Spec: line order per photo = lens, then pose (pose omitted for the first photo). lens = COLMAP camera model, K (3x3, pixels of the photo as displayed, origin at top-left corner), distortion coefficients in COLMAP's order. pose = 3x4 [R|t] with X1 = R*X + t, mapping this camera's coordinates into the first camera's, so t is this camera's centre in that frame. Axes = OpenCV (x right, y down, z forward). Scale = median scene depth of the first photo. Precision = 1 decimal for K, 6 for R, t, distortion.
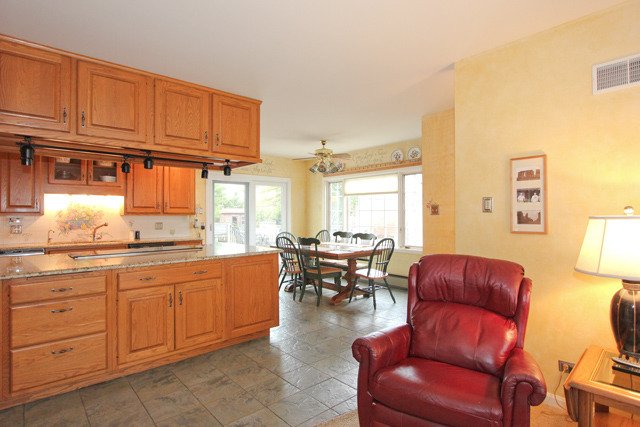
lens RADIAL K [[343.7, 0, 320.7], [0, 343.7, 213.5], [0, 0, 1]] dist [0.001346, 0.000112]
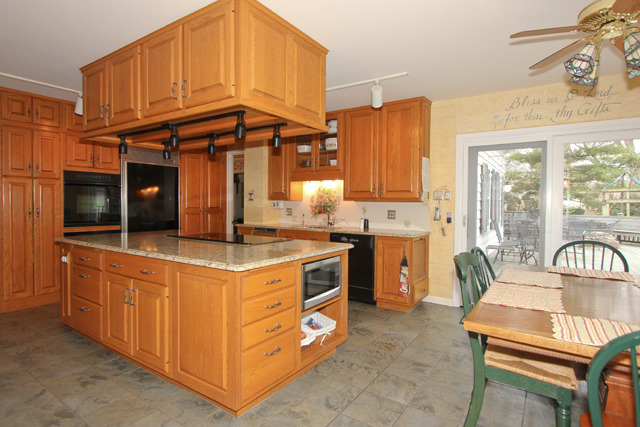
lens RADIAL K [[340.7, 0, 318.6], [0, 340.7, 208.2], [0, 0, 1]] dist [-0.016302, -0.000399]
pose [[0.256492, 0.023803, -0.966253, 0.285206], [-0.005595, 0.999717, 0.023142, 0.004494], [0.966530, -0.000530, 0.256552, 0.704947]]
